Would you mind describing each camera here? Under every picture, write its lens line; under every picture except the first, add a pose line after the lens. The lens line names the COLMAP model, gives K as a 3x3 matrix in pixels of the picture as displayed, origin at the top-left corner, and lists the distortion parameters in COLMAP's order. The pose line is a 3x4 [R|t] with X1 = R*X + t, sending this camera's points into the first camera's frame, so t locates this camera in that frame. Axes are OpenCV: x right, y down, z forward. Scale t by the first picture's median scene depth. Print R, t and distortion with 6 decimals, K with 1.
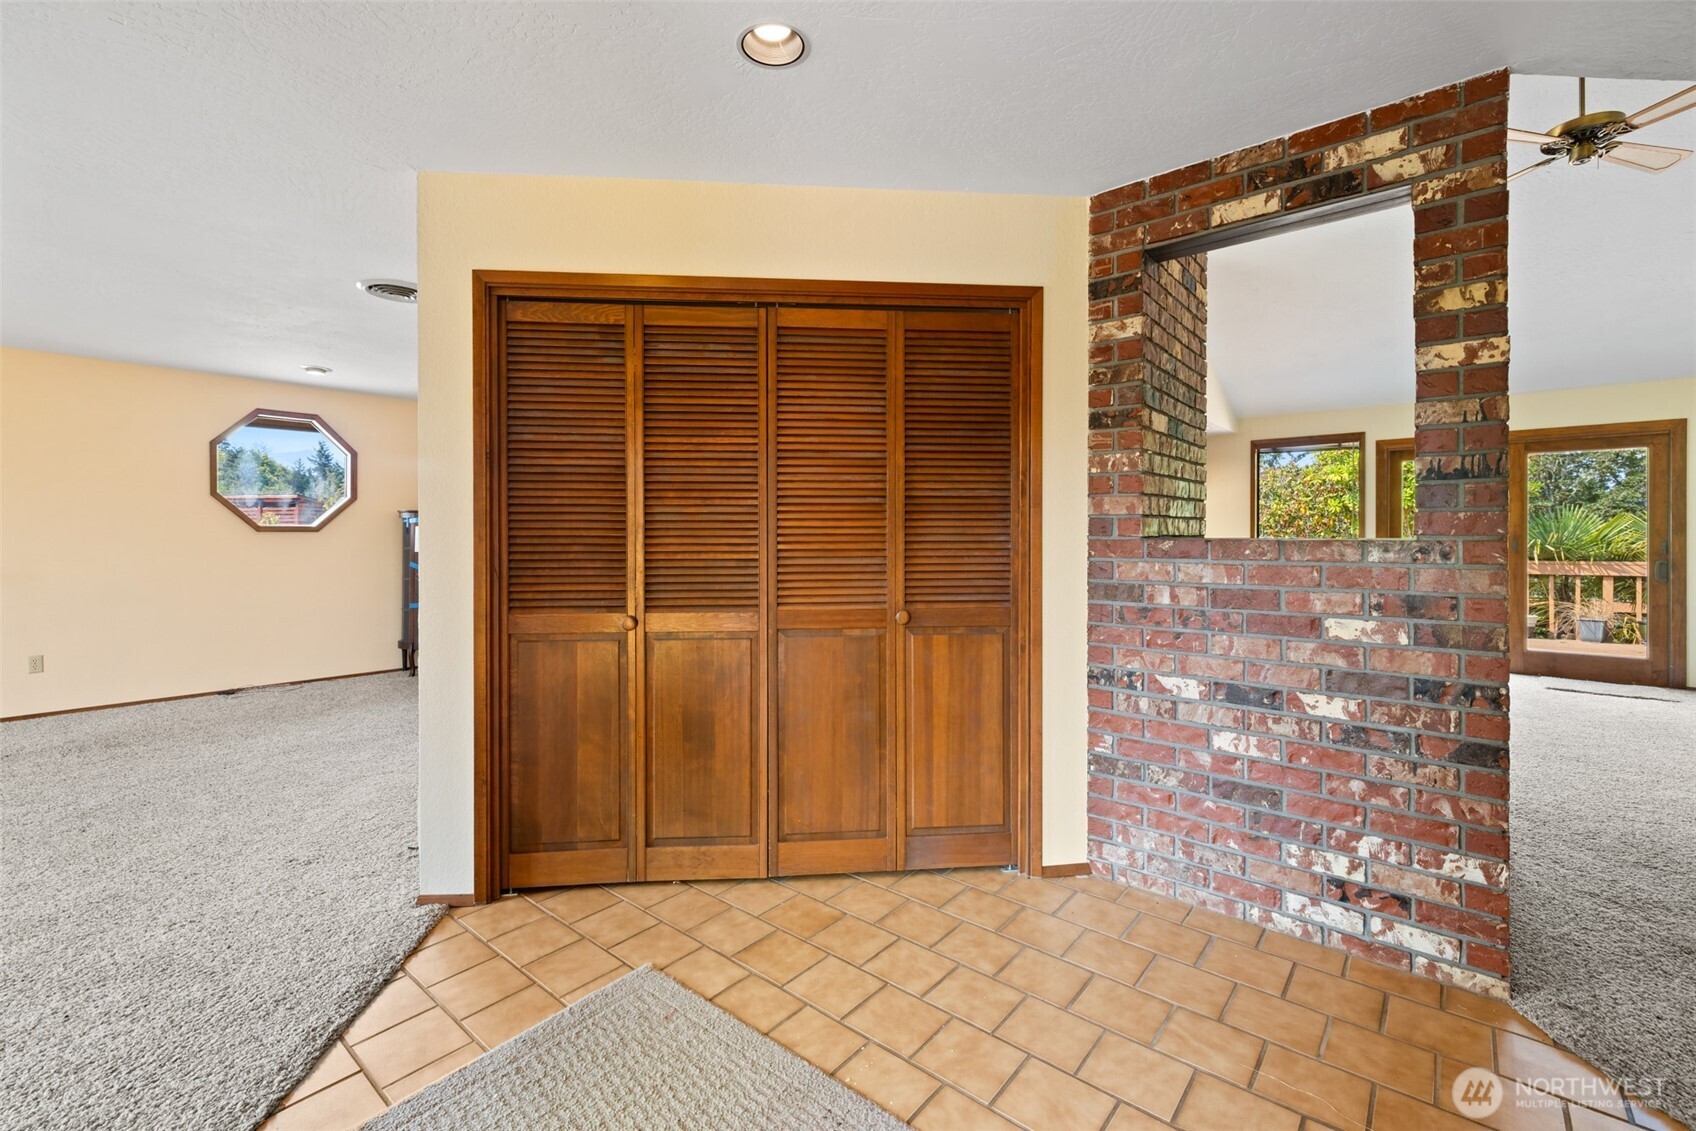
lens RADIAL K [[723.3, 0, 836.6], [0, 723.3, 537.3], [0, 0, 1]] dist [0.000533, 0.000277]
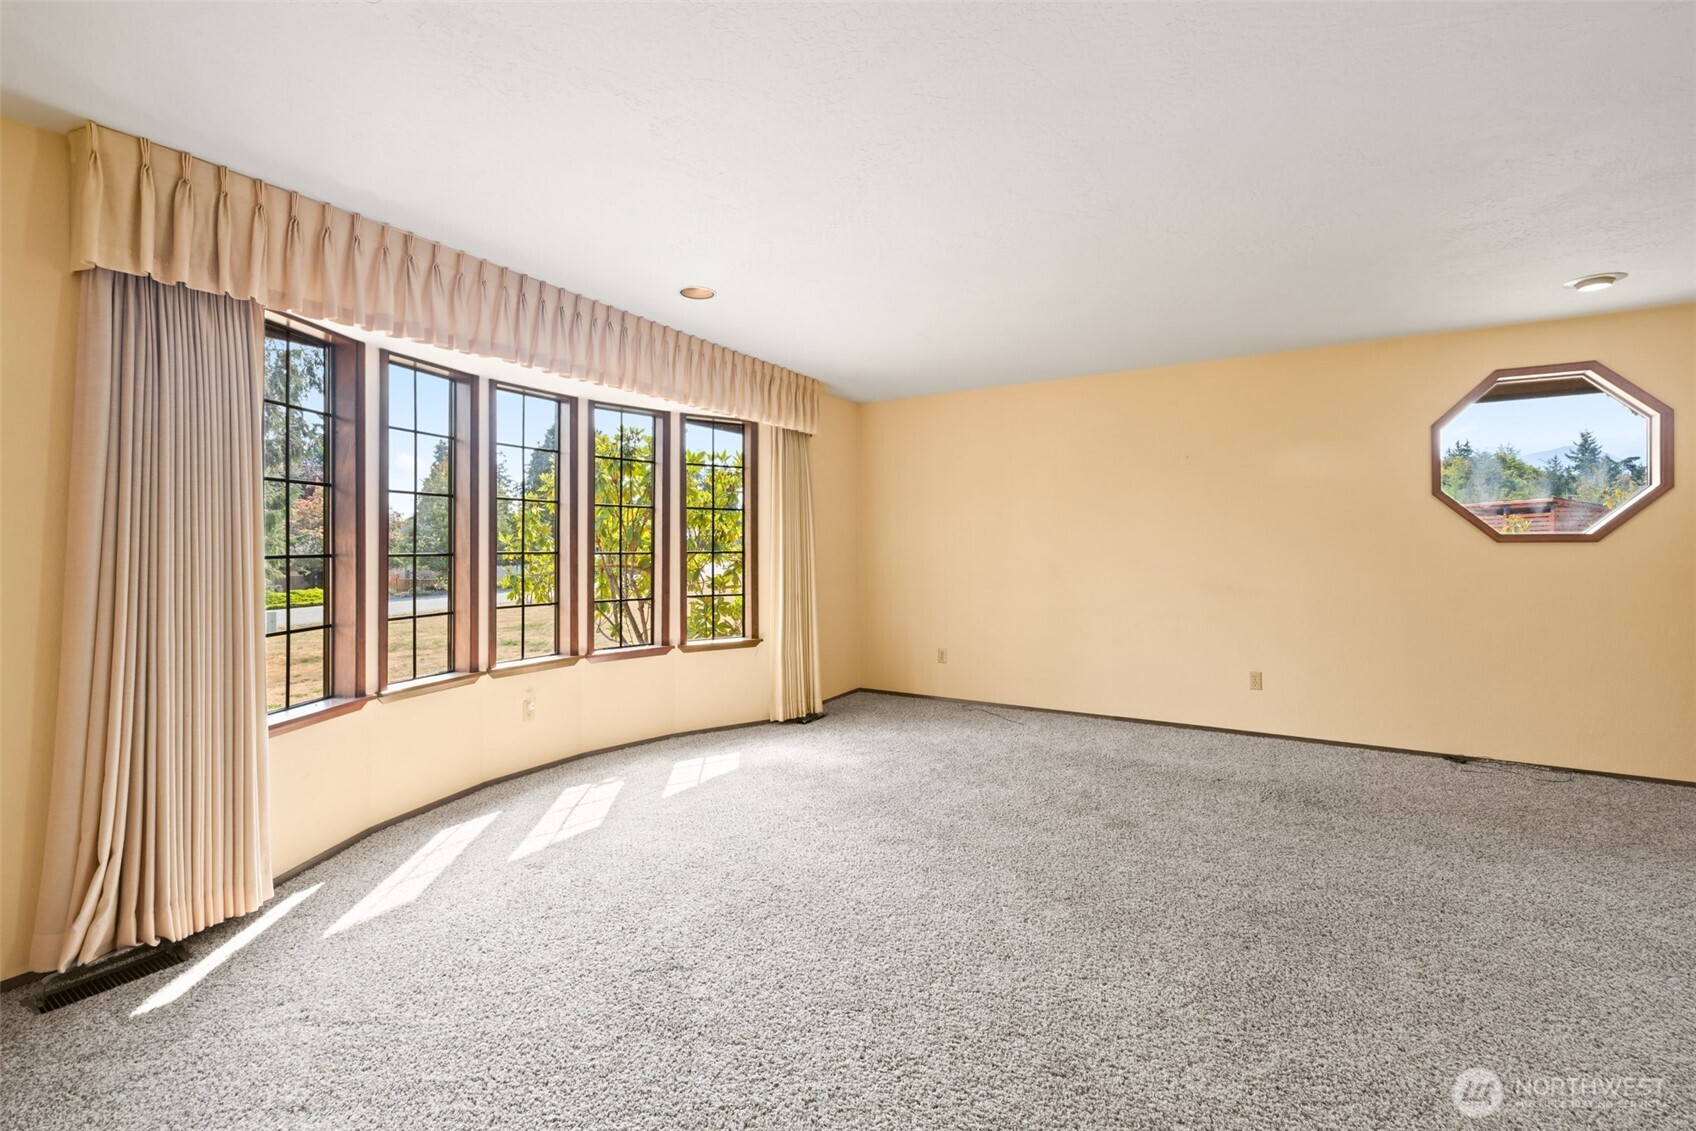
lens RADIAL K [[723.3, 0, 836.6], [0, 723.3, 537.3], [0, 0, 1]] dist [0.000533, 0.000277]
pose [[0.150363, -0.010670, -0.988573, -0.183578], [-0.003399, 0.999930, -0.011309, -0.002788], [0.988625, 0.005060, 0.150317, 0.236315]]
